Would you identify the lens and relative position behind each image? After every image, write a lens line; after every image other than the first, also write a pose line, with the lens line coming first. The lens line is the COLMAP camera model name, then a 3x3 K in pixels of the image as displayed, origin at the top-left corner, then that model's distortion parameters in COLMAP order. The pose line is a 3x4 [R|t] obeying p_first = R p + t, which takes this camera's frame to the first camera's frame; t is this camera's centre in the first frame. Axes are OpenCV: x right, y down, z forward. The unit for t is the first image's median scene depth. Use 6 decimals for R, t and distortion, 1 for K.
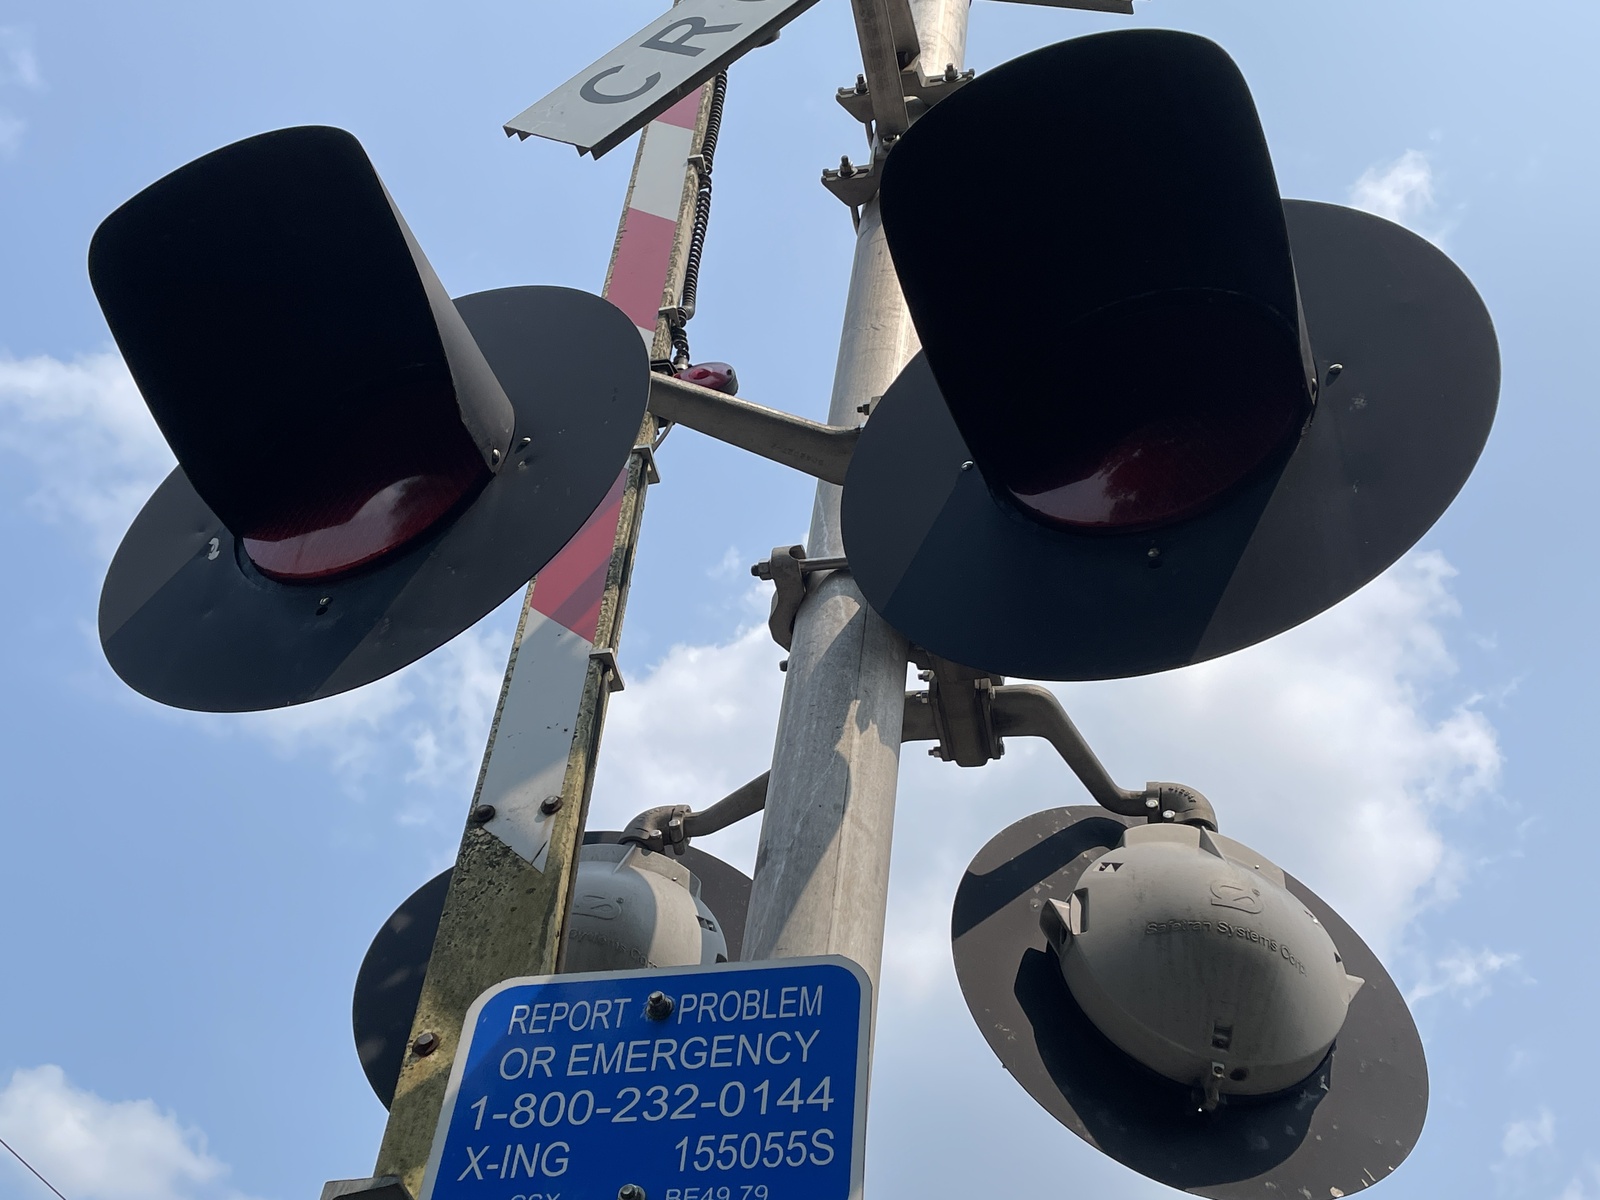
lens RADIAL K [[1759.2, 0, 800.0], [0, 1759.2, 600.0], [0, 0, 1]] dist [0.172231, -0.396108]
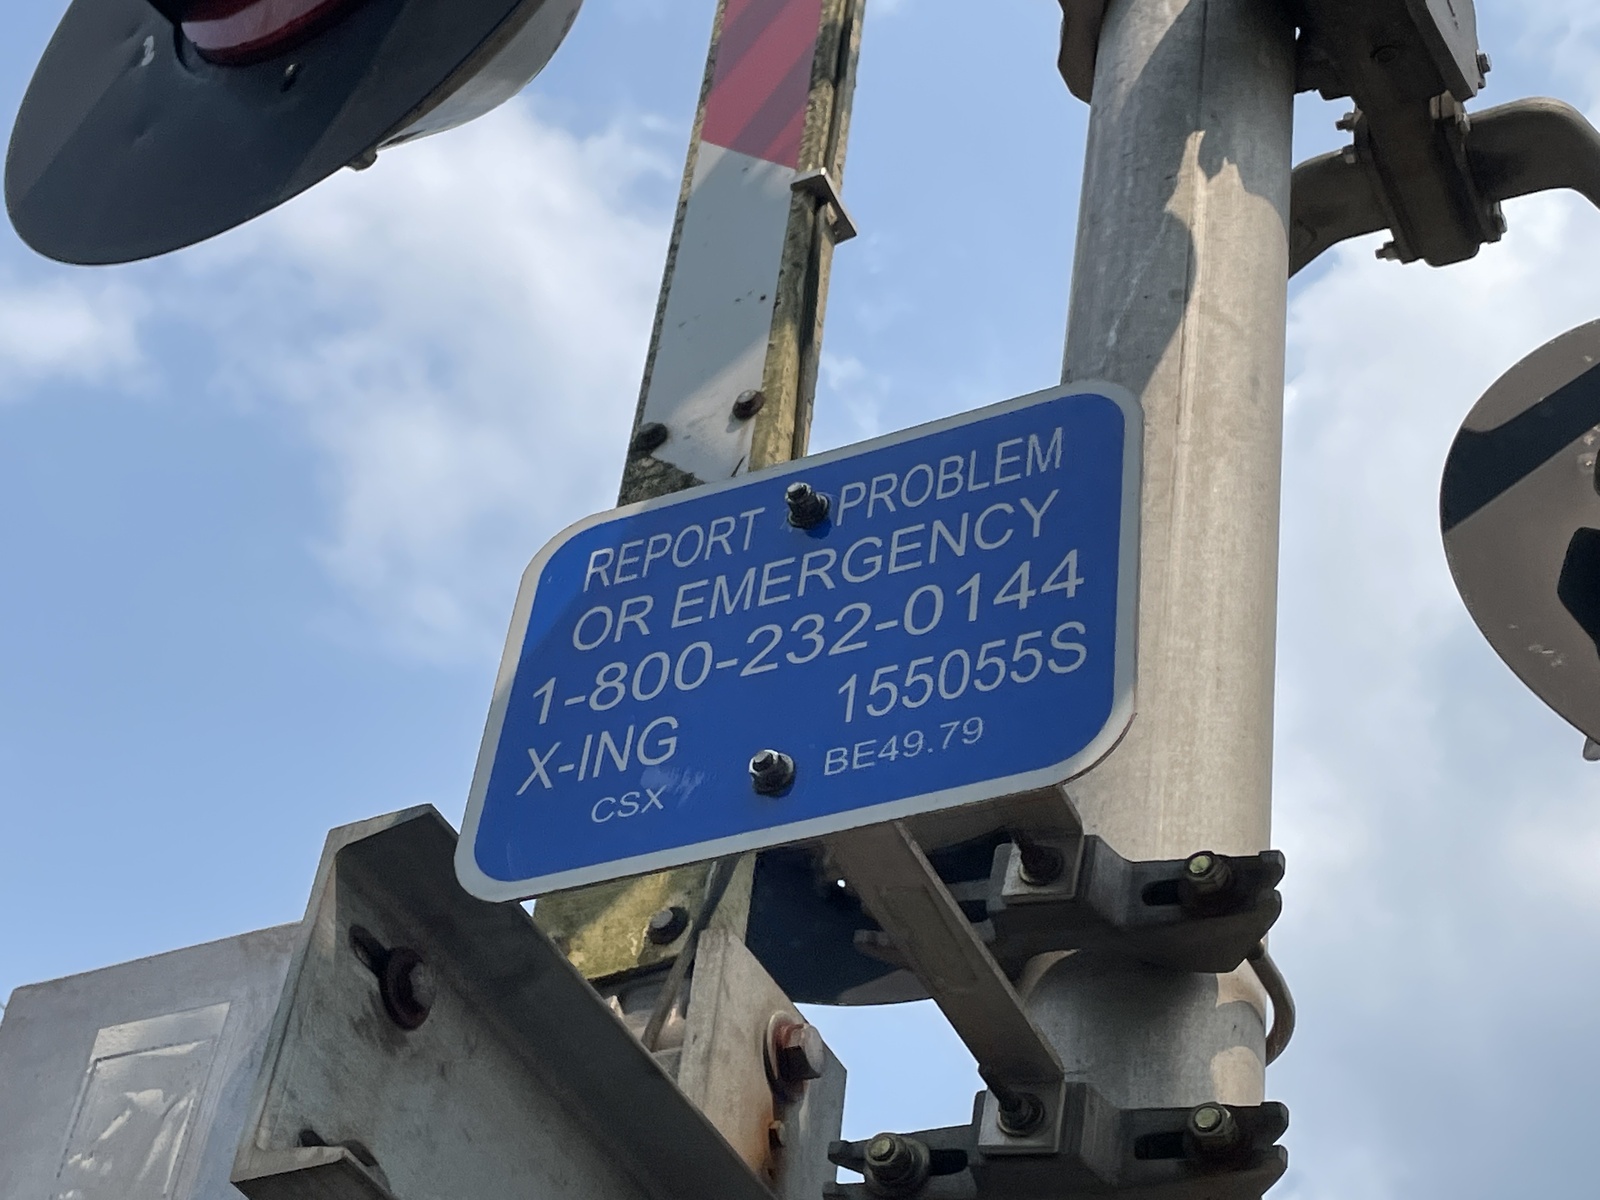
lens RADIAL K [[2696.8, 0, 800.0], [0, 2696.8, 600.0], [0, 0, 1]] dist [0.143927, -0.103866]
pose [[0.965363, -0.147189, -0.215427, 0.113932], [0.161596, 0.985550, 0.050766, 0.214194], [0.204842, -0.083819, 0.975199, 0.094961]]
